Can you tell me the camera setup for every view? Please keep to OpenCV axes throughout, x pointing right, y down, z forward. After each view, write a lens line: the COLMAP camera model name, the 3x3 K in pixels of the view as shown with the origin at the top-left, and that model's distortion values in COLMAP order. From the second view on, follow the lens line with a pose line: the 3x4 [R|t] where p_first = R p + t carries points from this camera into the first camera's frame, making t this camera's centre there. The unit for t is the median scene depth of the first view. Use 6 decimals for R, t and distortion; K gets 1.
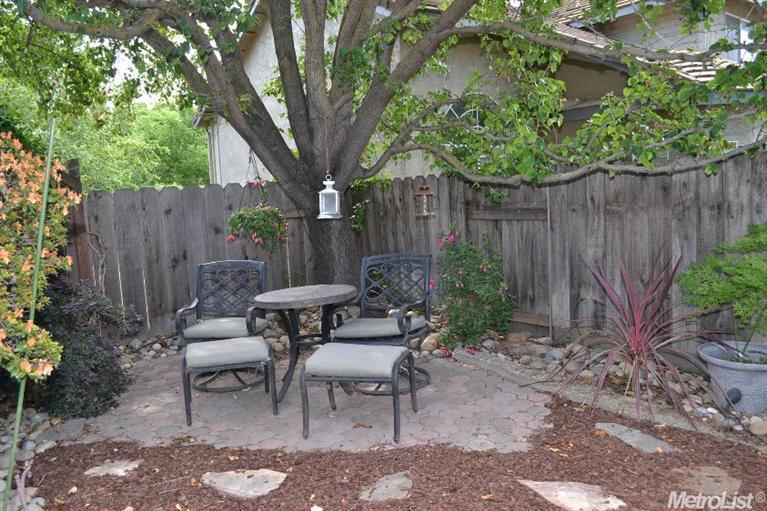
lens RADIAL K [[615.6, 0, 383.5], [0, 615.6, 255.5], [0, 0, 1]] dist [-0.097784, 0.066797]
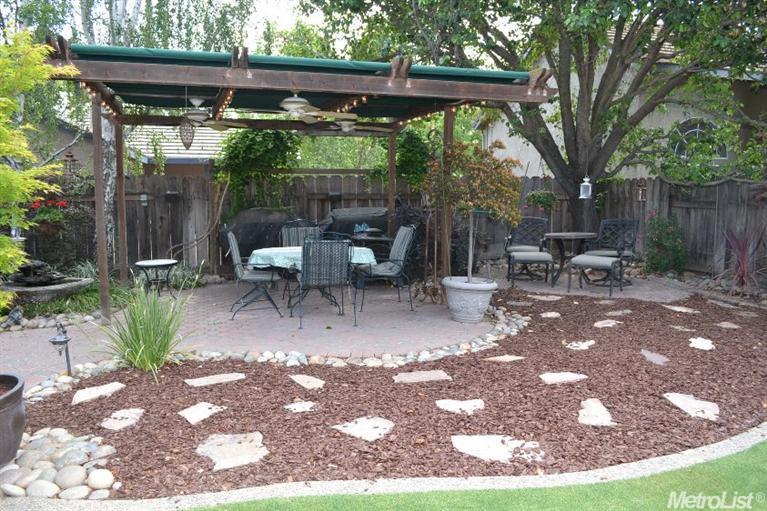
lens RADIAL K [[615.6, 0, 383.5], [0, 615.6, 255.5], [0, 0, 1]] dist [-0.097784, 0.066797]
pose [[0.928325, 0.095776, -0.359221, 0.021843], [-0.090167, 0.995400, 0.032377, 0.094662], [0.360670, 0.002333, 0.932691, -0.833670]]
